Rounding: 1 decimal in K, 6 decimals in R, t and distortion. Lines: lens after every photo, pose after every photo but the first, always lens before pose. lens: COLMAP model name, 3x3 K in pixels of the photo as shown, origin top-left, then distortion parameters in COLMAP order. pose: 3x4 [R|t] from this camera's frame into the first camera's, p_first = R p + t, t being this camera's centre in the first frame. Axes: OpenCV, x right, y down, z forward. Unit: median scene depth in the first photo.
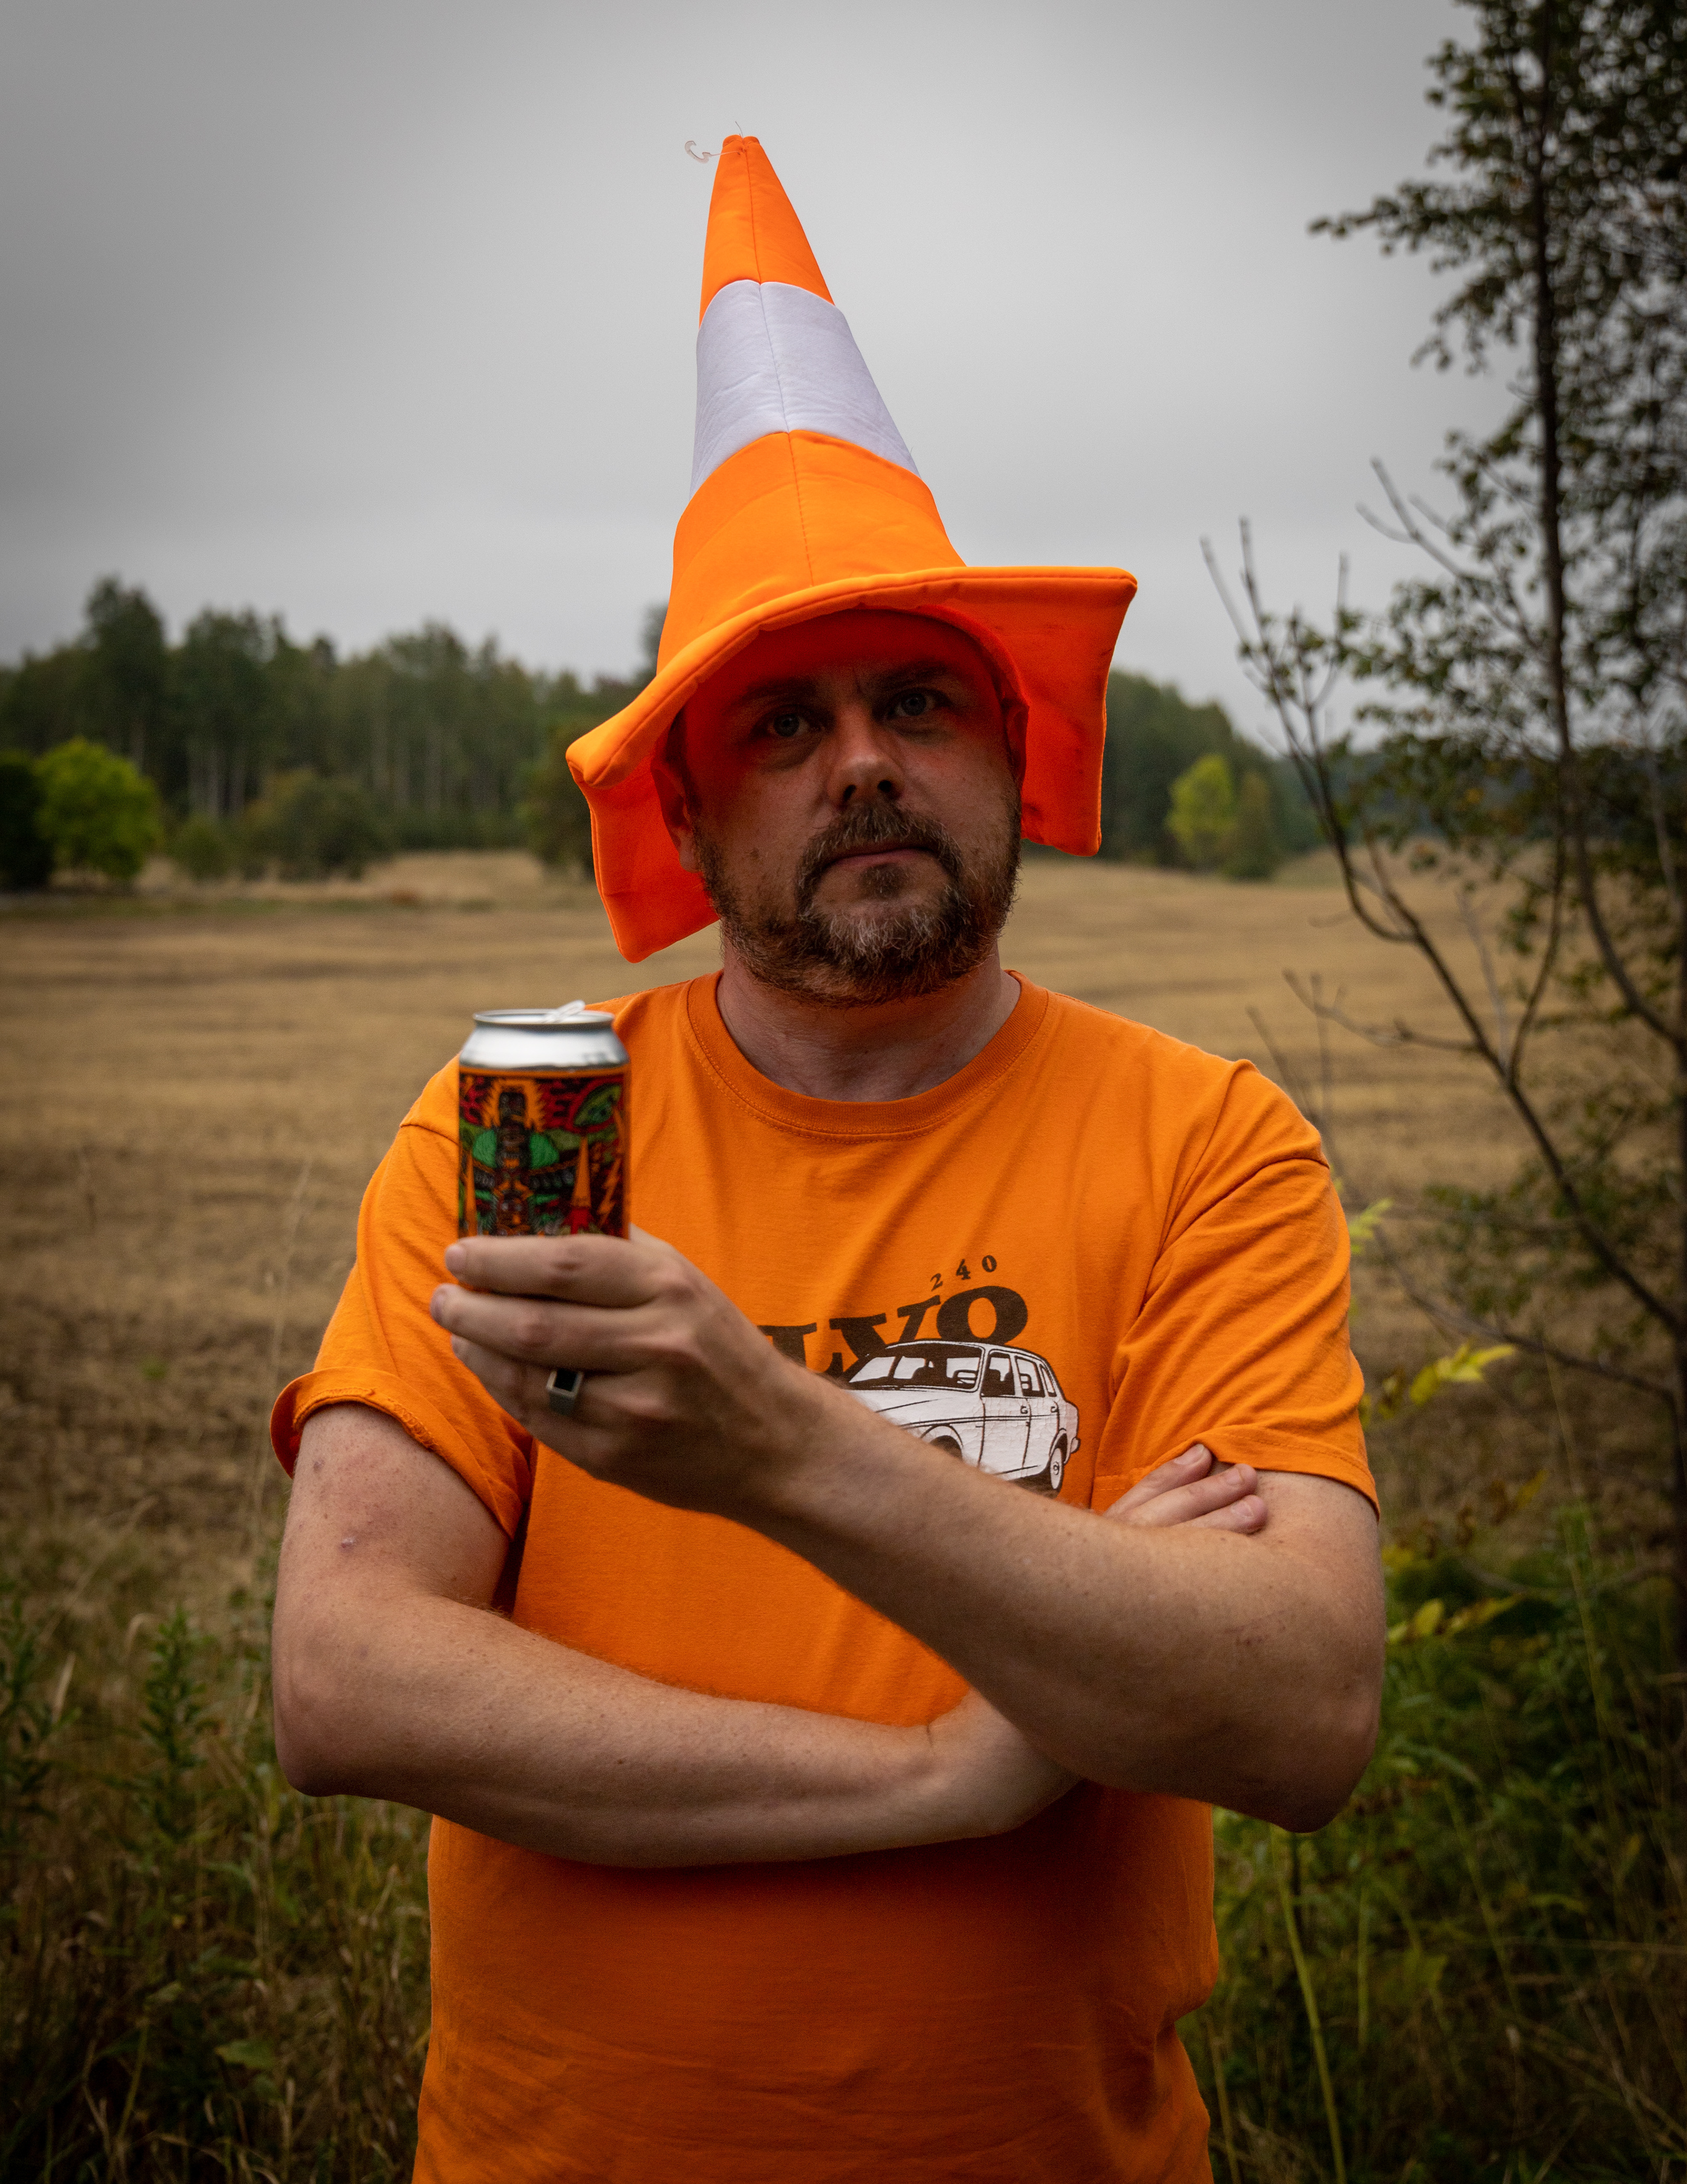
lens RADIAL K [[5164.1, 0, 844.4], [0, 5164.1, 1092.1], [0, 0, 1]] dist [-0.097007, 0.000000]
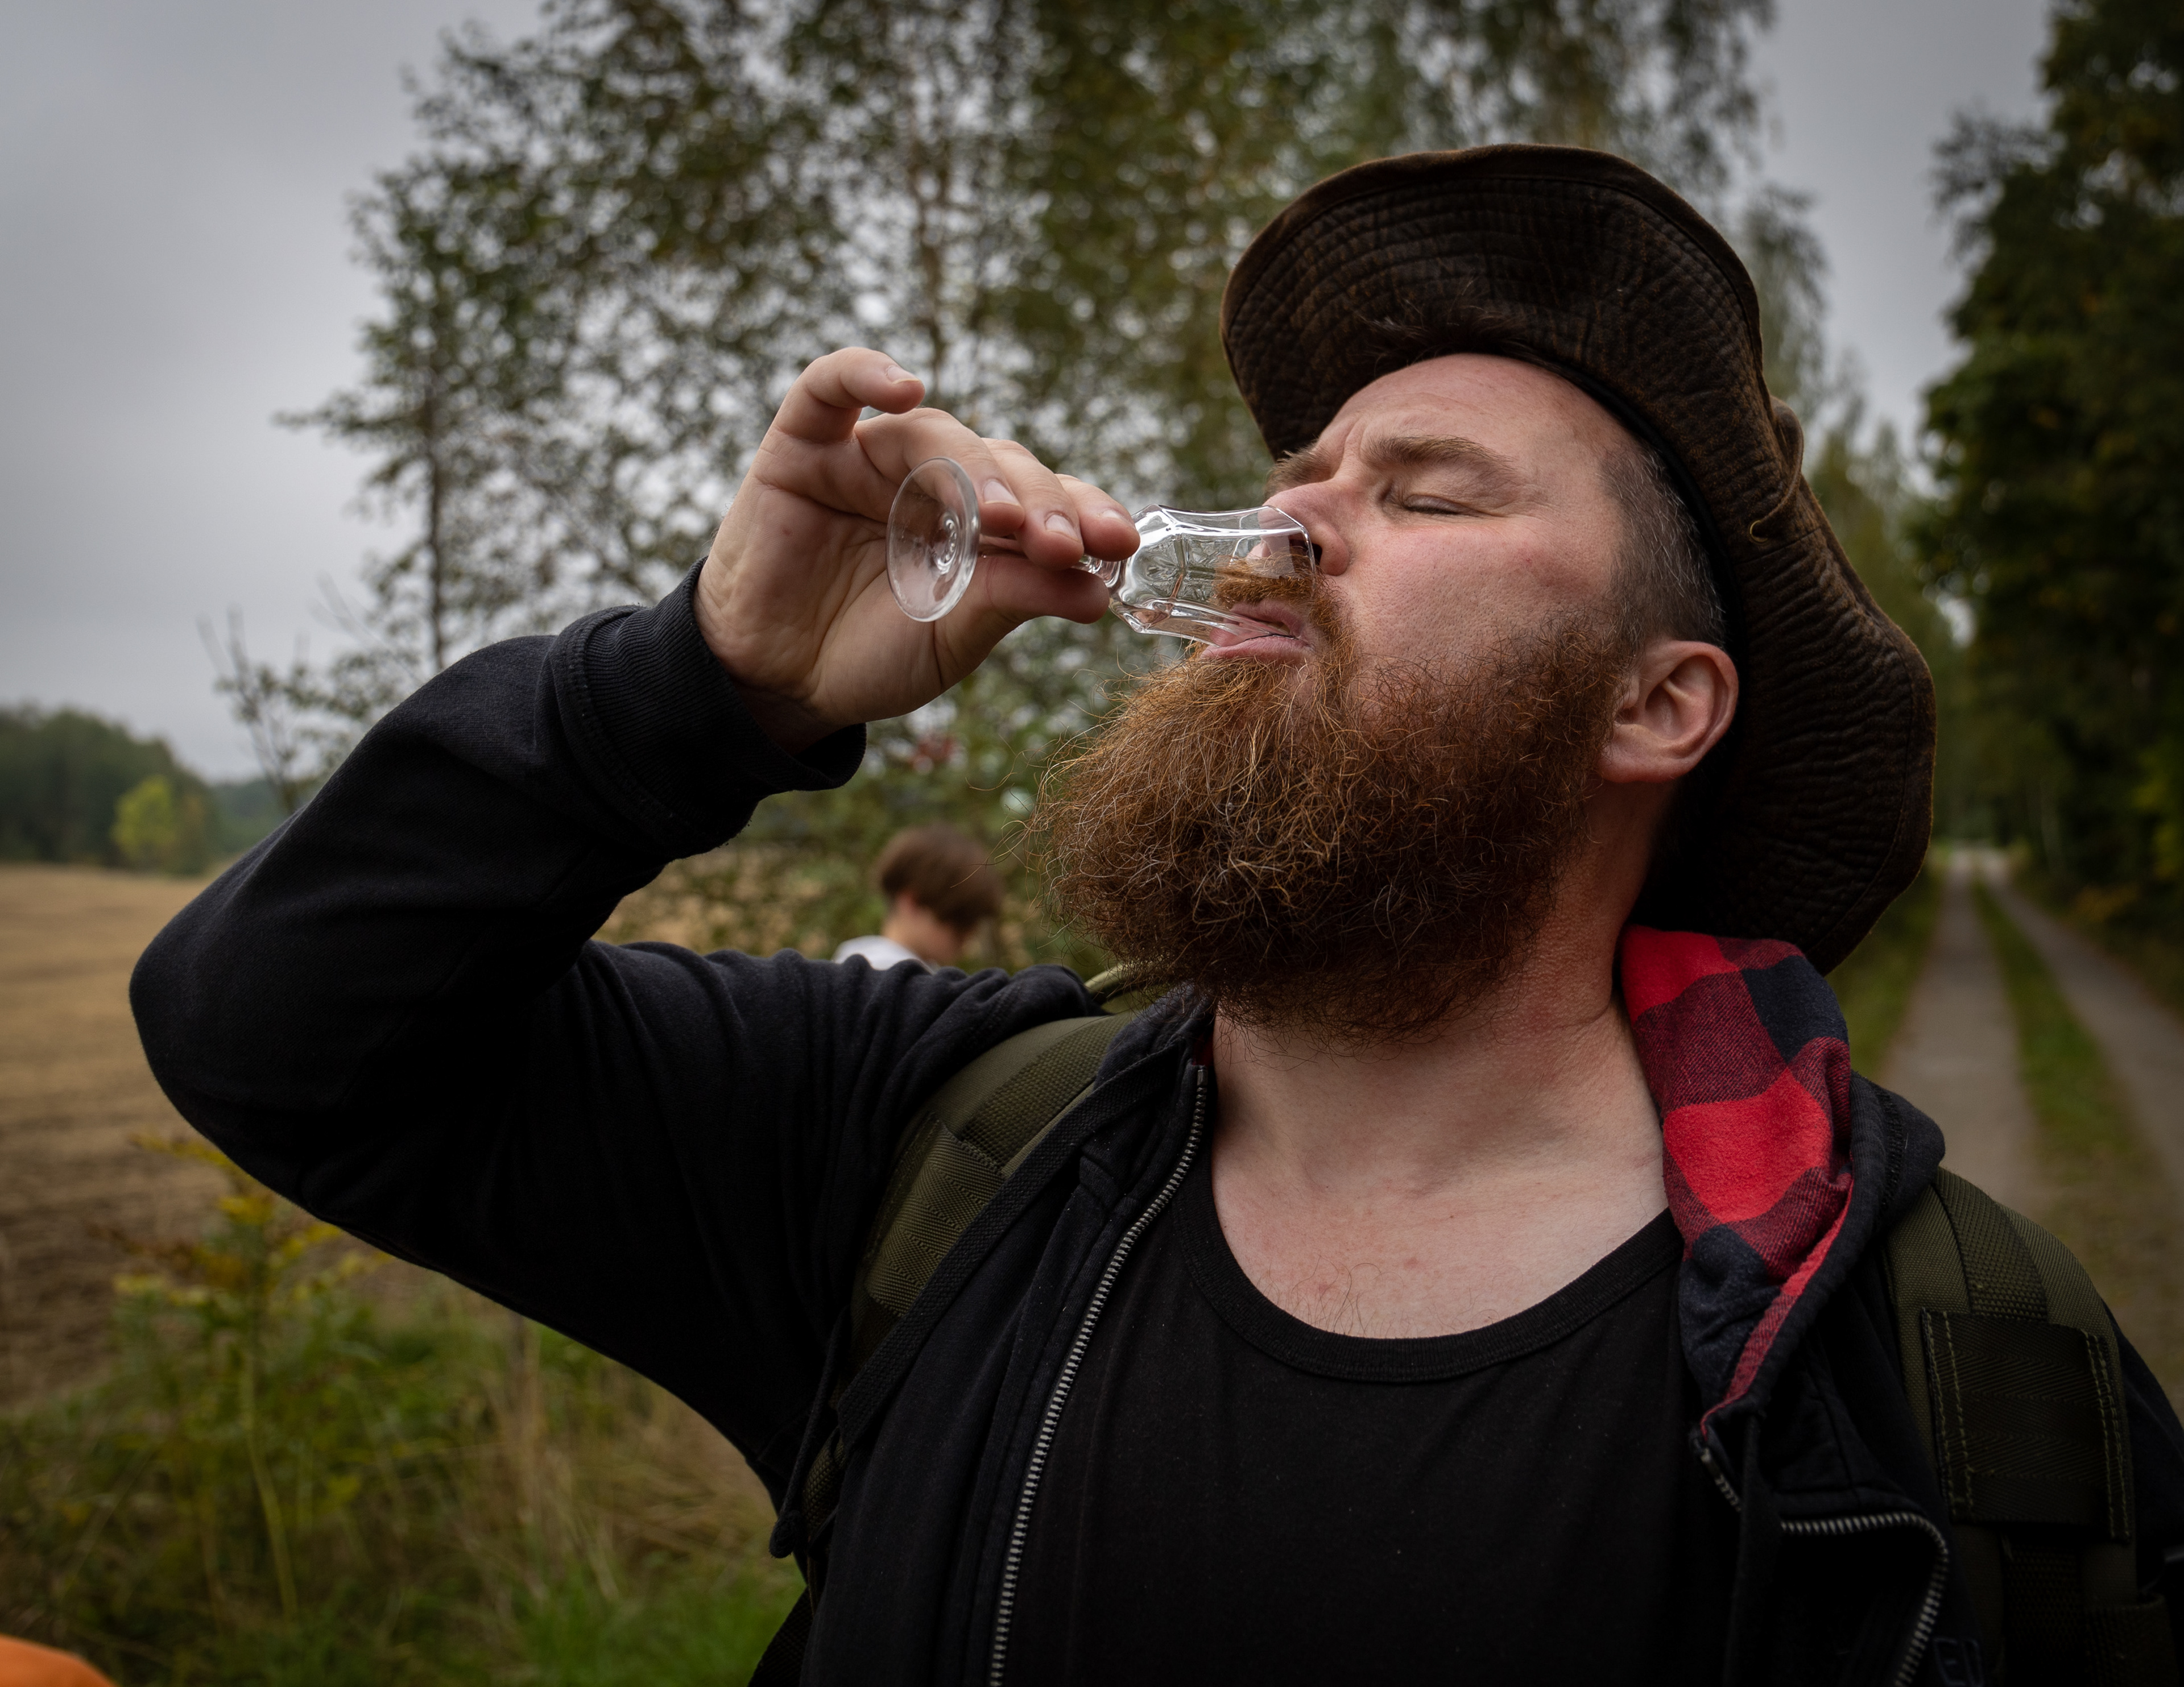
lens RADIAL K [[1889.6, 0, 1092.5], [0, 1889.6, 839.6], [0, 0, 1]] dist [0.020241, 0.008589]
pose [[0.890268, 0.007308, 0.455379, 0.050482], [-0.005738, 0.999972, -0.004832, -0.039340], [-0.455402, 0.001689, 0.890284, 0.376675]]
